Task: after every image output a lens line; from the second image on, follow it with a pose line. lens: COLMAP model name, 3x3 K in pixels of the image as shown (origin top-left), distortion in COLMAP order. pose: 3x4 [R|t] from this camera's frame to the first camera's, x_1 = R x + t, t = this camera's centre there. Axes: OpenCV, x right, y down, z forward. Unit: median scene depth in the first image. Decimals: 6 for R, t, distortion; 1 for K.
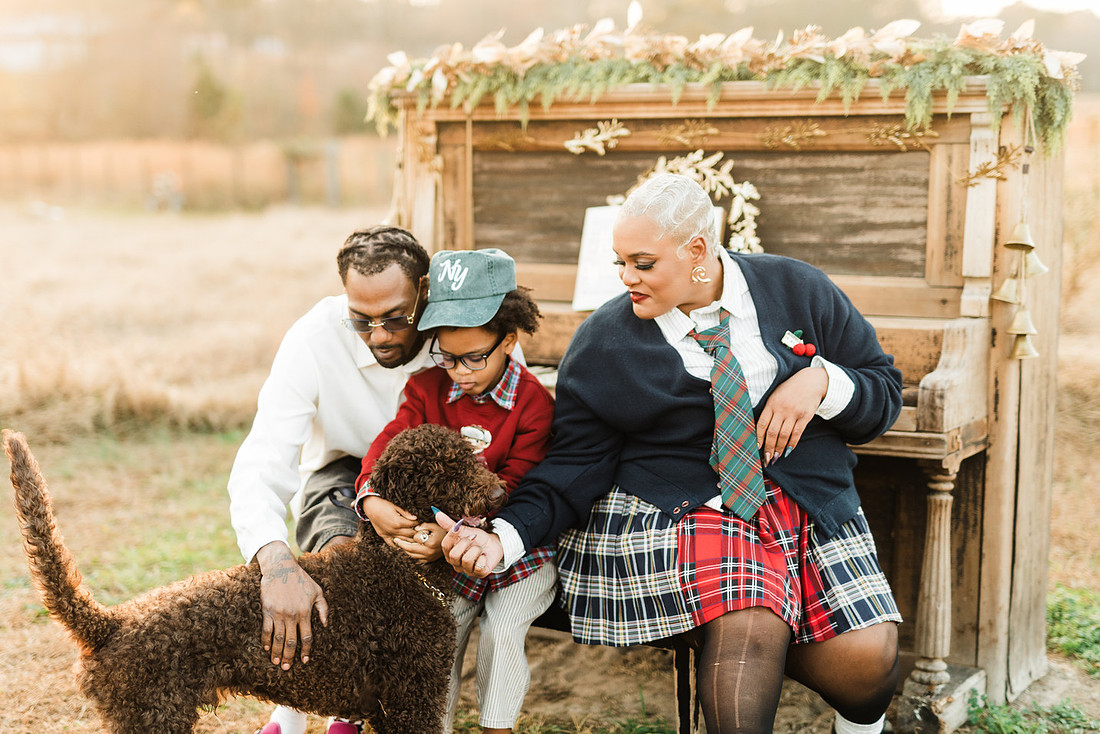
lens RADIAL K [[1733.7, 0, 497.6], [0, 1733.7, 401.0], [0, 0, 1]] dist [0.018267, -0.028767]
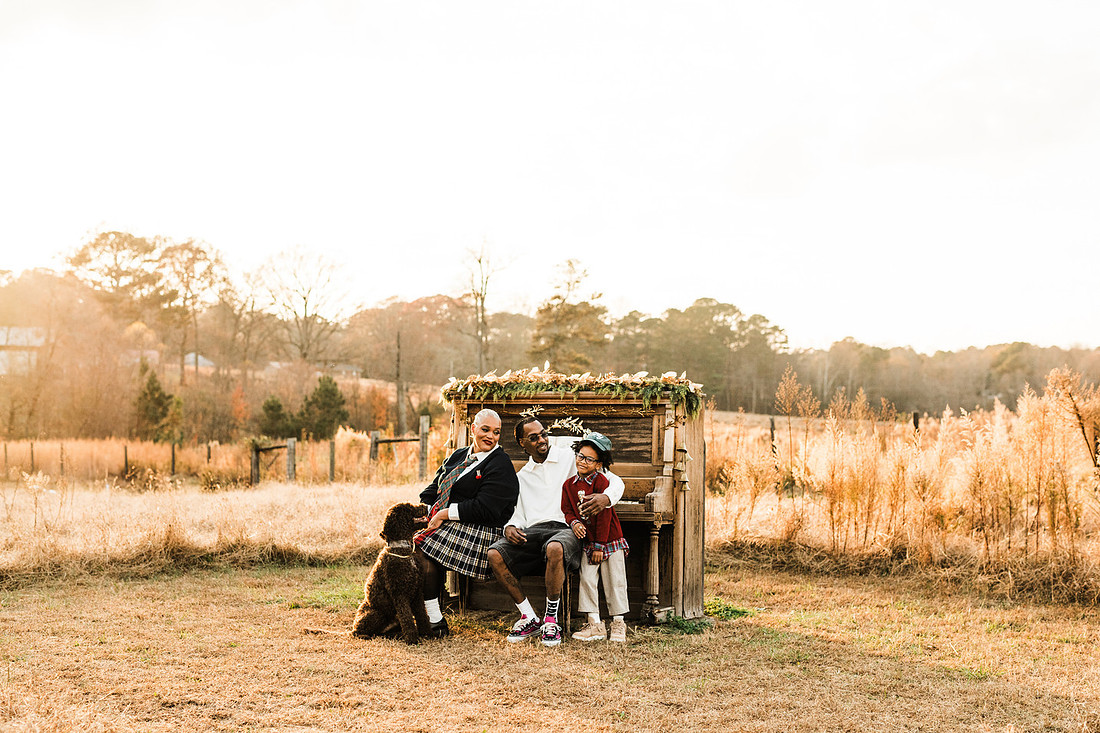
lens RADIAL K [[1588.6, 0, 550.0], [0, 1588.6, 366.5], [0, 0, 1]] dist [-0.024140, 0.001125]
pose [[0.994801, 0.026196, 0.098413, -0.165123], [-0.005919, 0.979590, -0.200916, 0.283921], [-0.101667, 0.199289, 0.974653, -1.458910]]
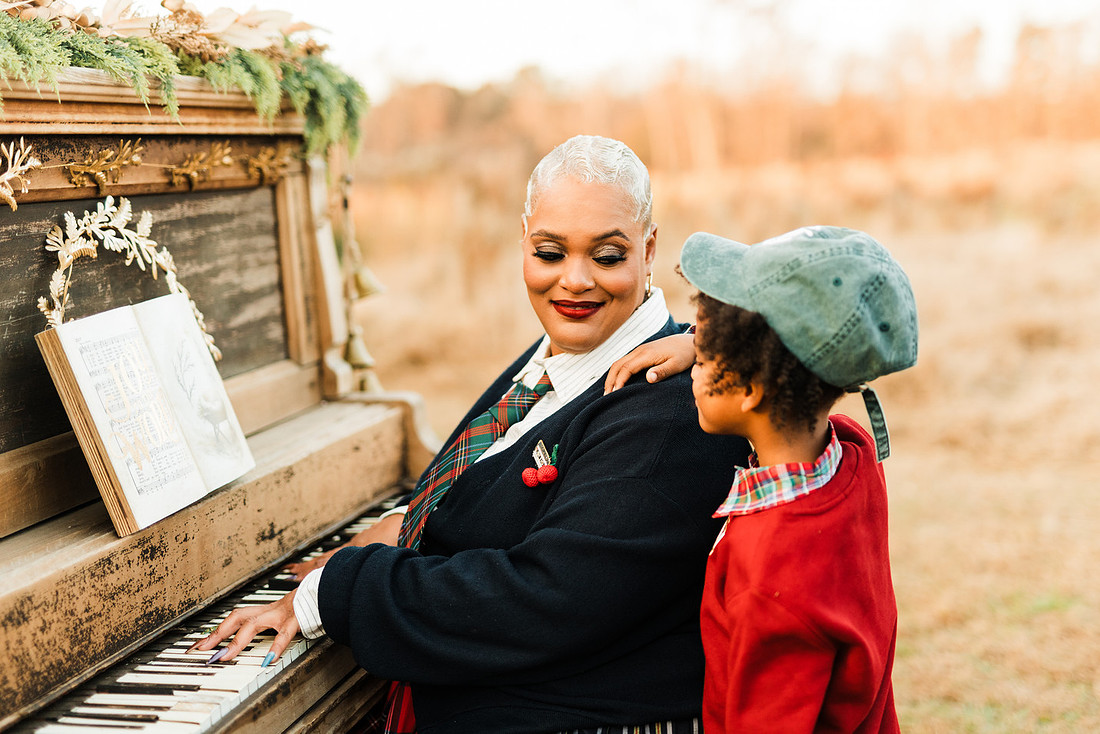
lens RADIAL K [[1657.8, 0, 547.1], [0, 1657.8, 296.1], [0, 0, 1]] dist [-0.011988, 0.108193]
pose [[-0.277020, -0.061795, 0.958875, -0.441469], [0.192468, 0.974136, 0.118382, -0.155678], [-0.941390, 0.217347, -0.257962, 1.057005]]
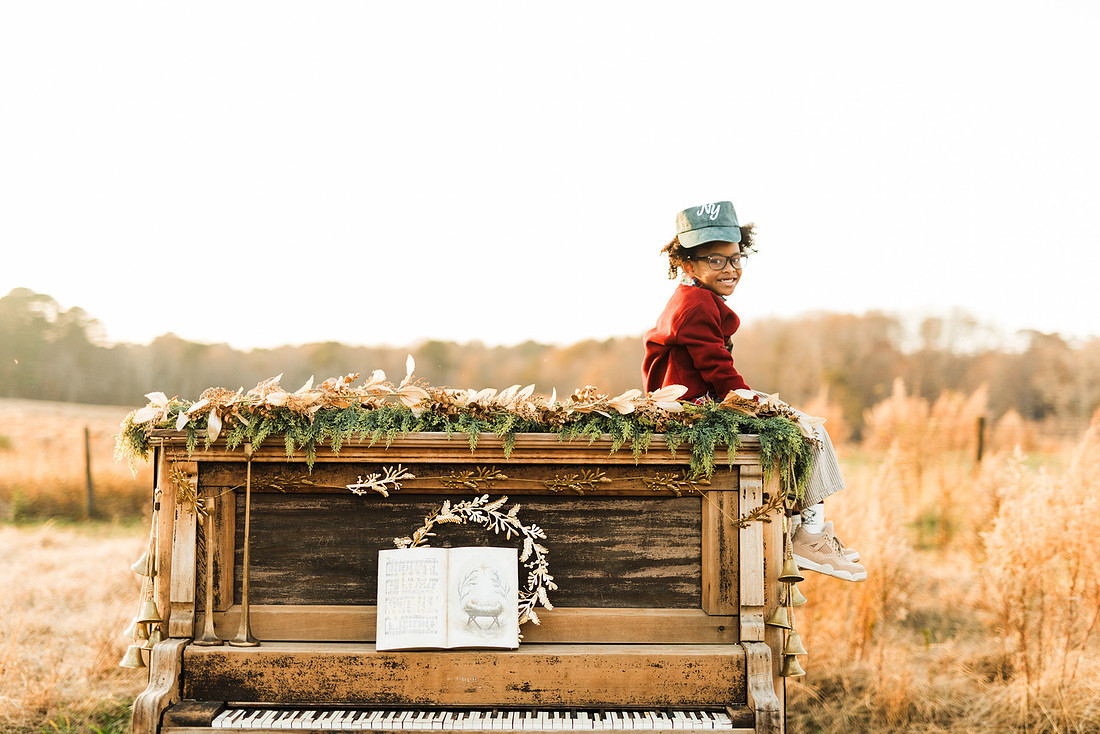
lens RADIAL K [[1541.8, 0, 544.8], [0, 1541.8, 364.9], [0, 0, 1]] dist [0.001599, 0.009320]
pose [[0.863047, 0.040057, 0.503533, -0.350784], [0.062793, 0.980610, -0.185635, -0.045329], [-0.501206, 0.191830, 0.843797, 0.168150]]
